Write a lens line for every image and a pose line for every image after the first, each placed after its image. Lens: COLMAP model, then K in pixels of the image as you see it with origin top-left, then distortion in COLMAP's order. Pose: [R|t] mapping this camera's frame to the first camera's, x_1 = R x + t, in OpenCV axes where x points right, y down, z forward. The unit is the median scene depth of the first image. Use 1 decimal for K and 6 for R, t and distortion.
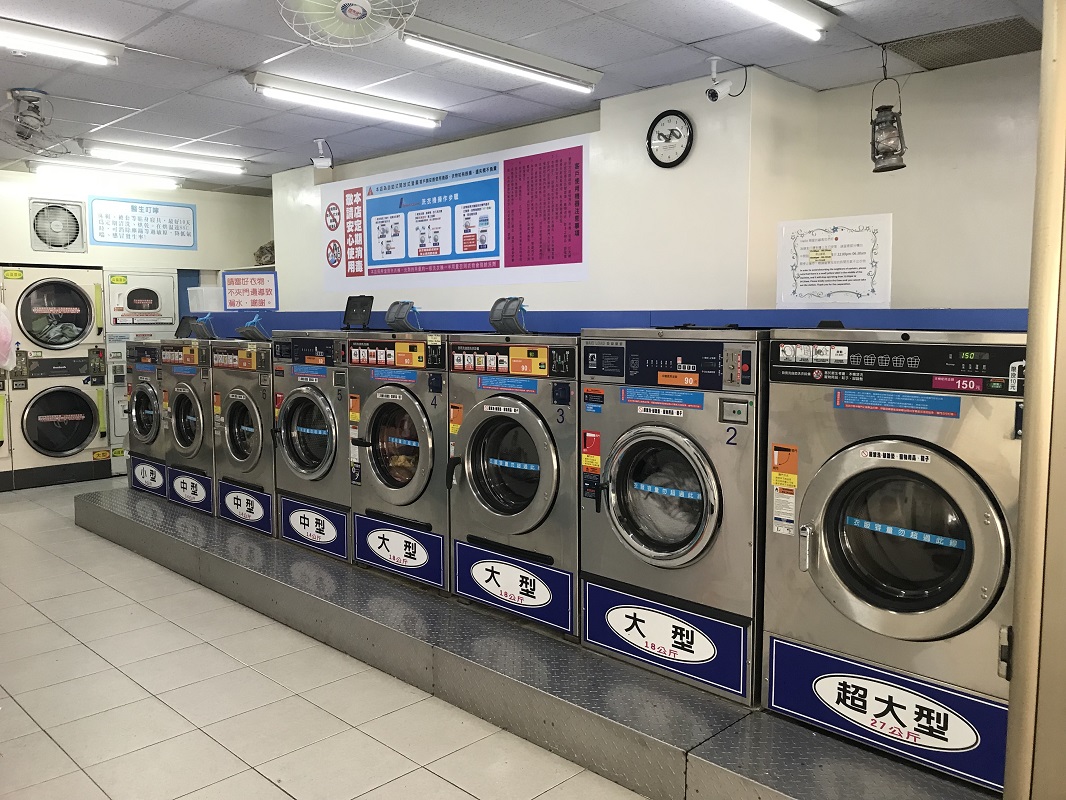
lens RADIAL K [[861.7, 0, 537.4], [0, 861.7, 388.6], [0, 0, 1]] dist [0.054171, -0.061134]
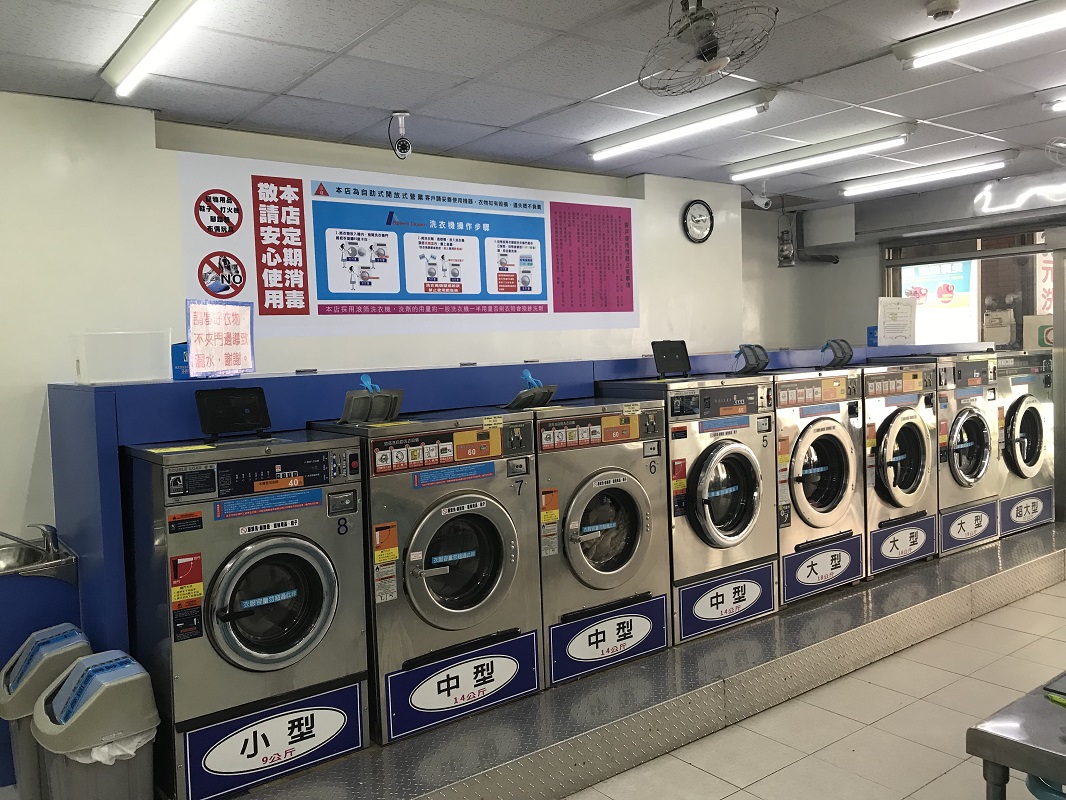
lens RADIAL K [[861.7, 0, 544.0], [0, 861.7, 383.9], [0, 0, 1]] dist [0.054171, -0.061134]
pose [[0.146602, -0.049038, 0.987979, -0.914729], [0.117883, 0.992519, 0.031771, -0.087568], [-0.982146, 0.111808, 0.151286, 0.816922]]
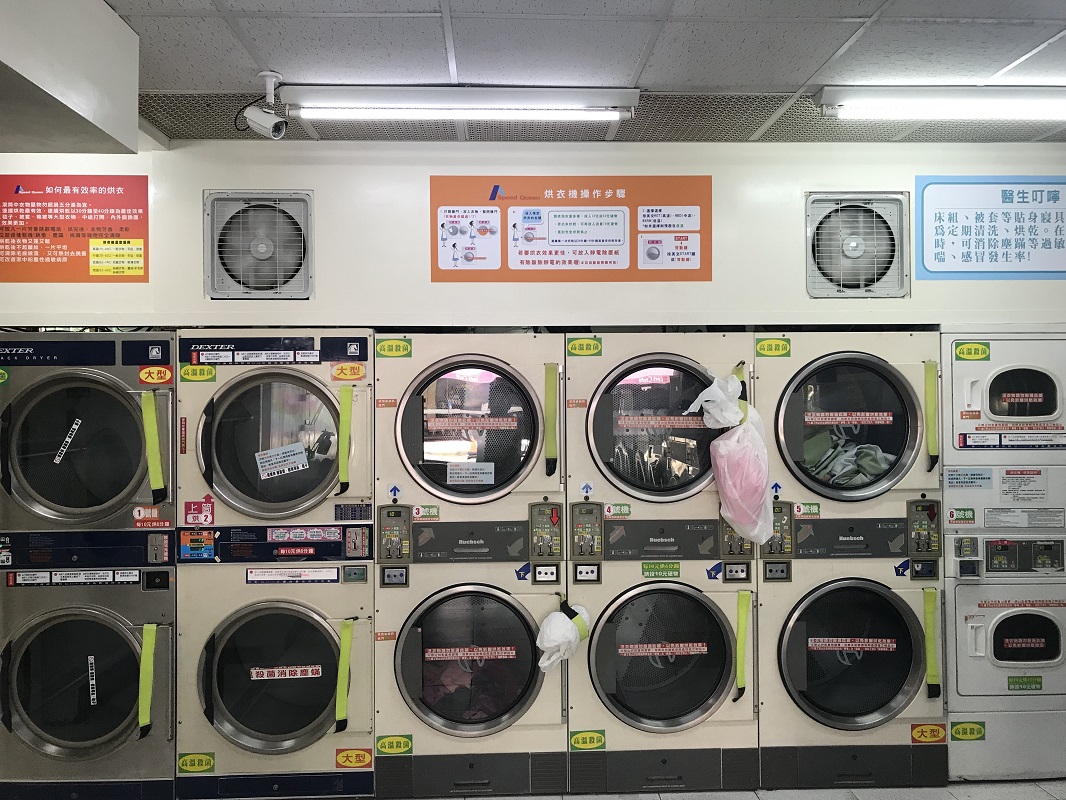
lens RADIAL K [[861.7, 0, 527.5], [0, 861.7, 400.6], [0, 0, 1]] dist [0.054171, -0.061134]
pose [[0.732285, -0.018338, -0.680752, -0.444531], [-0.051626, 0.995266, -0.082345, -0.063907], [0.679039, 0.095445, 0.727871, 0.662658]]
